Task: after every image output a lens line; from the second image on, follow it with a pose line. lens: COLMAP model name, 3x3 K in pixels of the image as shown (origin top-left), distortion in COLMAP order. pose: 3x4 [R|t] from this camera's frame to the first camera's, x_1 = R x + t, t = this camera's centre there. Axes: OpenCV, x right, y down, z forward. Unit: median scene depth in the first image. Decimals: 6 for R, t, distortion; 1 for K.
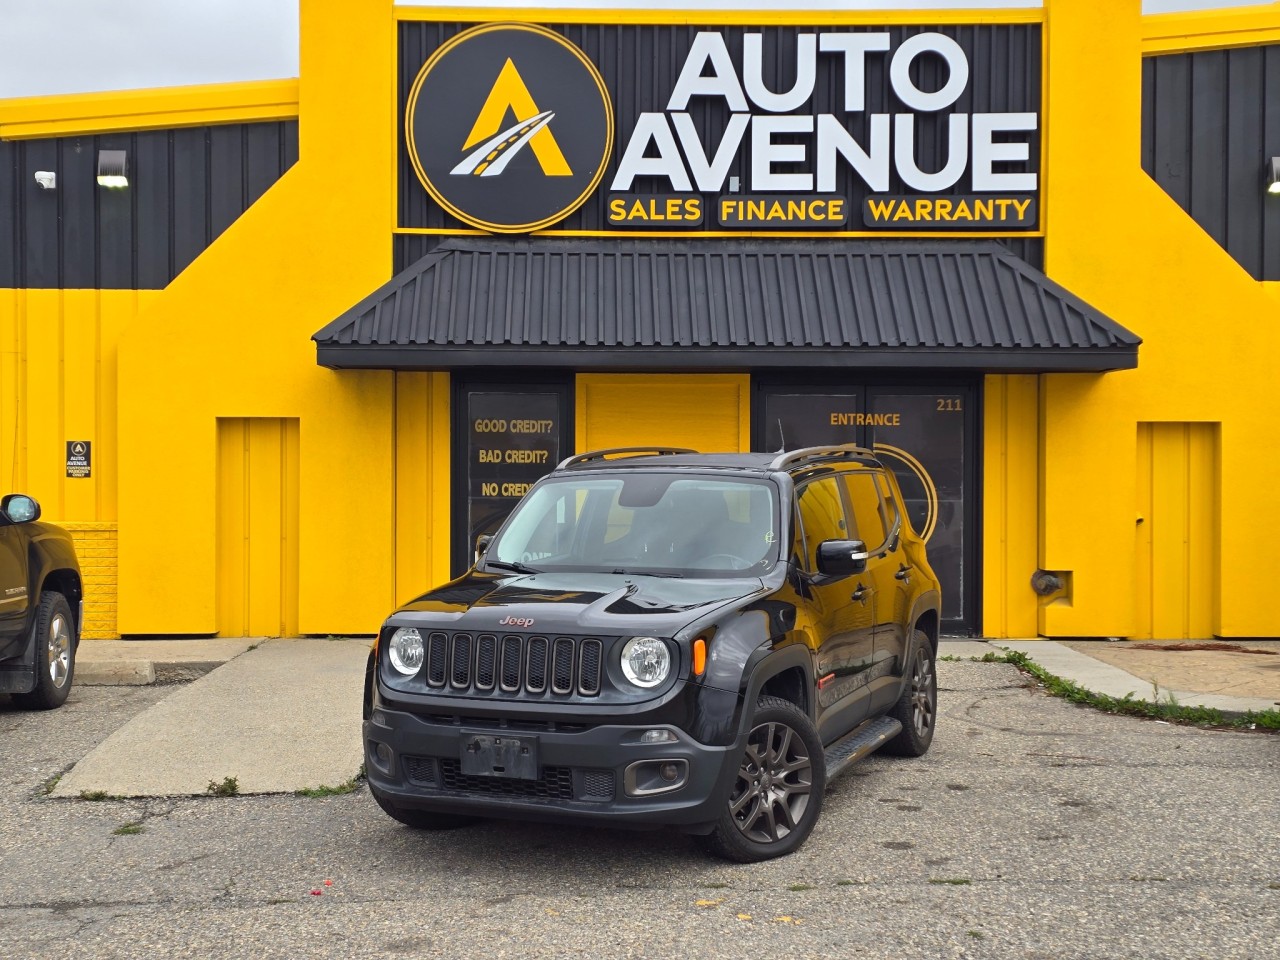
lens RADIAL K [[1731.0, 0, 637.7], [0, 1731.0, 462.8], [0, 0, 1]] dist [0.319737, -1.168349]
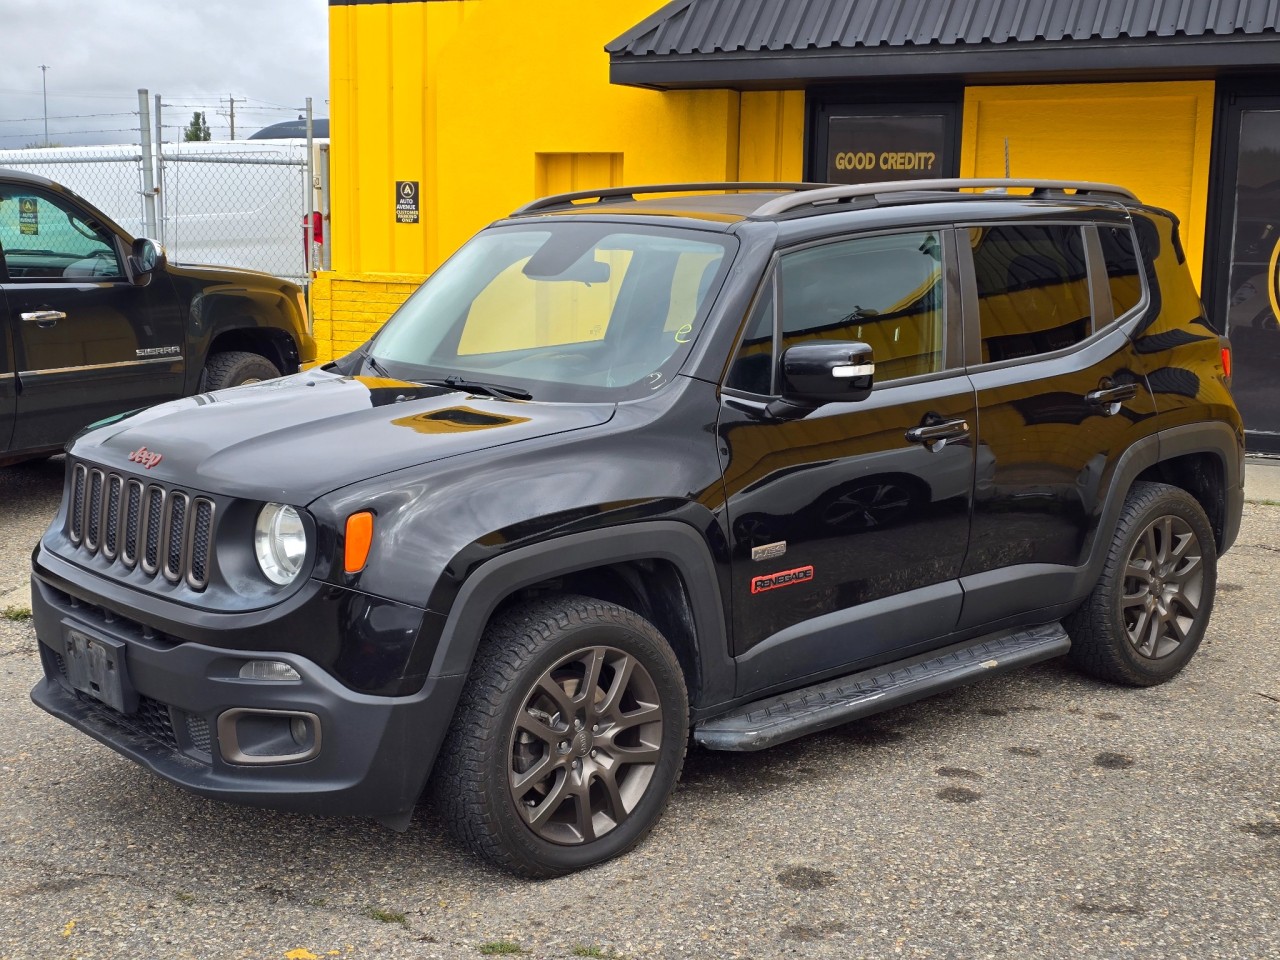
lens RADIAL K [[1731.0, 0, 637.7], [0, 1731.0, 462.8], [0, 0, 1]] dist [0.319737, -1.168349]
pose [[0.899380, 0.069741, -0.431569, 0.177379], [-0.008149, 0.989696, 0.142950, 0.000920], [0.437092, -0.125049, 0.890681, 0.253737]]
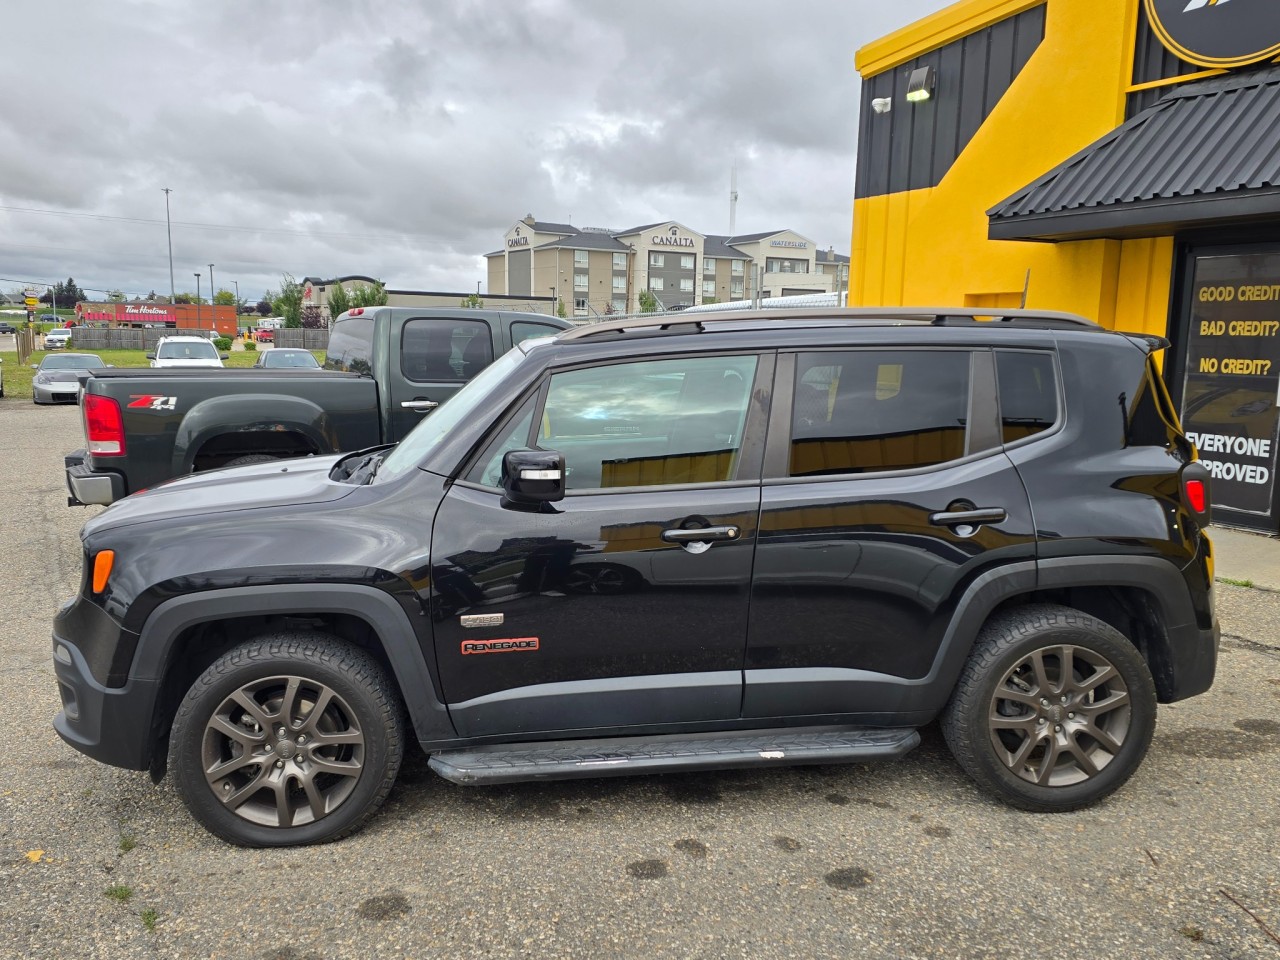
lens RADIAL K [[1054.4, 0, 623.9], [0, 1054.4, 477.5], [0, 0, 1]] dist [0.115167, -0.113158]
pose [[0.472768, 0.123920, -0.872430, 0.275994], [-0.010278, 0.990771, 0.135159, 0.000319], [0.881127, -0.054932, 0.469678, 0.472762]]
